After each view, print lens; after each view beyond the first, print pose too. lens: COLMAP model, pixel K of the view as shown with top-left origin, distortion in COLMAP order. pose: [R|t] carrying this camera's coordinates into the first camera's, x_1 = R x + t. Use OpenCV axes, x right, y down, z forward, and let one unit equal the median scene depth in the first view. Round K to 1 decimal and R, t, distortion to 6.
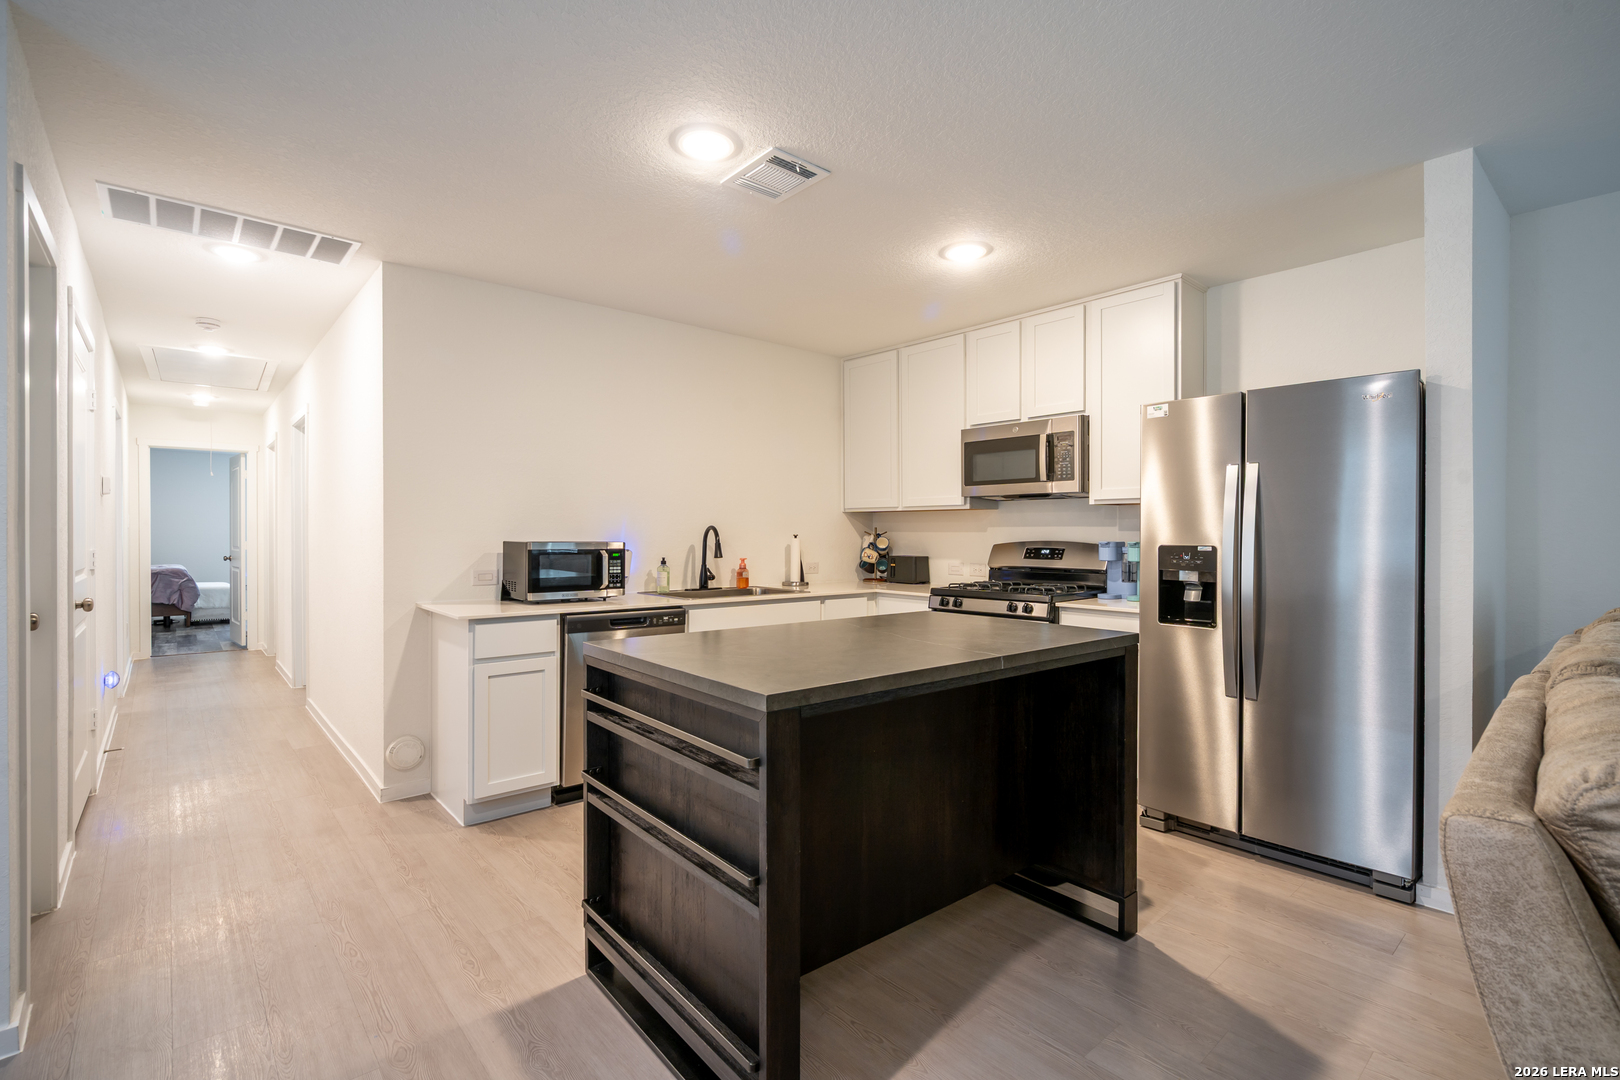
lens RADIAL K [[752.8, 0, 812.0], [0, 752.8, 535.8], [0, 0, 1]] dist [-0.001977, 0.001263]
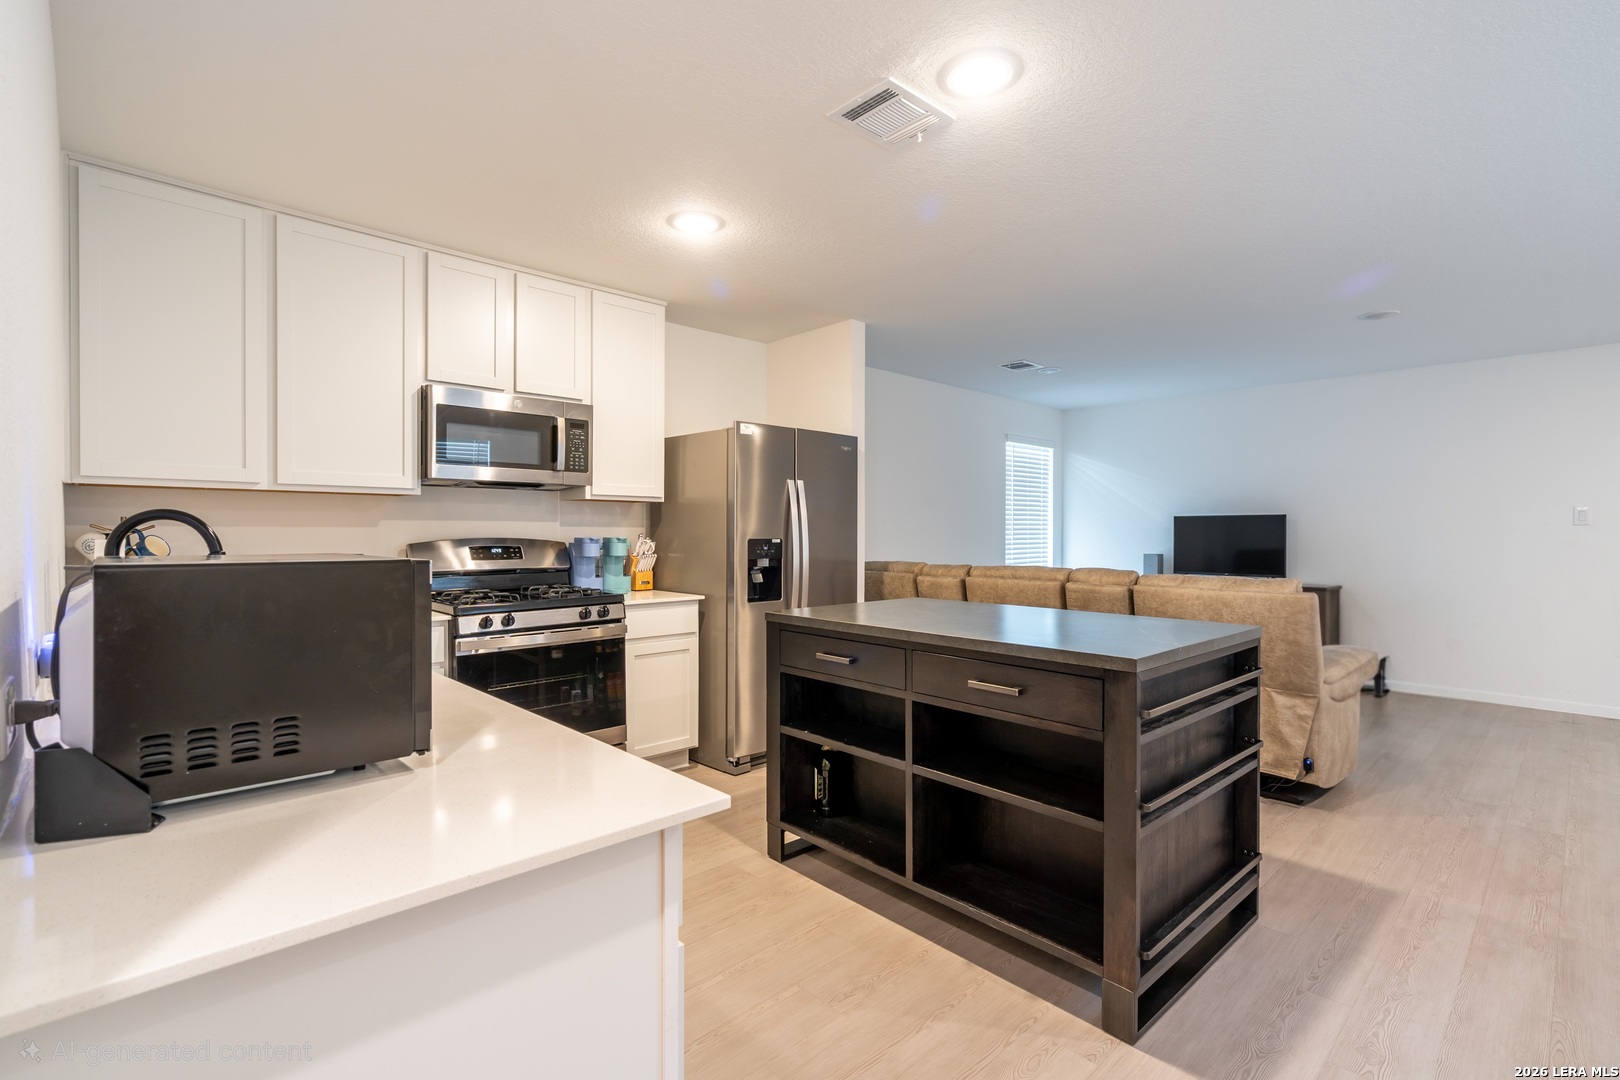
lens RADIAL K [[752.8, 0, 813.0], [0, 752.8, 534.5], [0, 0, 1]] dist [-0.001977, 0.001263]
pose [[-0.056505, -0.007942, 0.998371, -0.568893], [0.000565, 0.999968, 0.007986, -0.003442], [-0.998402, 0.001016, -0.056499, 0.713405]]
